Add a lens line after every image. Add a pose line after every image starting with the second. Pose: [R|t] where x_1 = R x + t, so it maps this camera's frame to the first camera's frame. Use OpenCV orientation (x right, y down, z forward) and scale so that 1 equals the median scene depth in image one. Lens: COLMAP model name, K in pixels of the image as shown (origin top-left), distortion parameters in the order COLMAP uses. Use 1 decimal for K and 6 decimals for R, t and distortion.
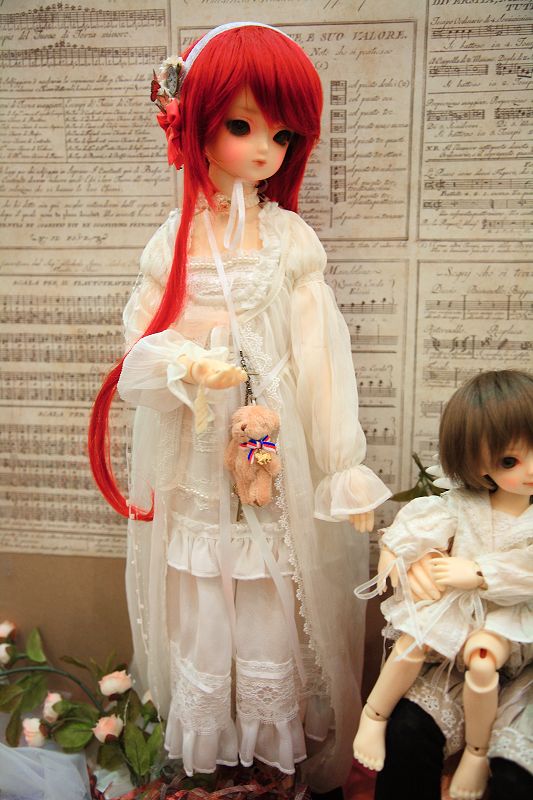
lens RADIAL K [[871.8, 0, 265.4], [0, 871.8, 401.7], [0, 0, 1]] dist [0.022609, 0.000000]
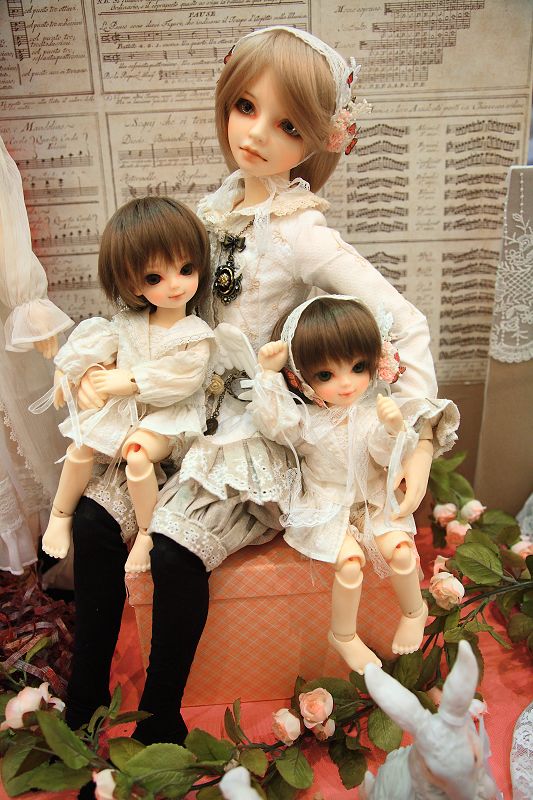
lens RADIAL K [[718.1, 0, 267.8], [0, 718.1, 399.8], [0, 0, 1]] dist [-0.034409, 0.042313]
pose [[0.985318, -0.094728, 0.142042, 0.220862], [0.073936, 0.986648, 0.145117, 0.078866], [-0.153892, -0.132485, 0.979166, 0.053618]]
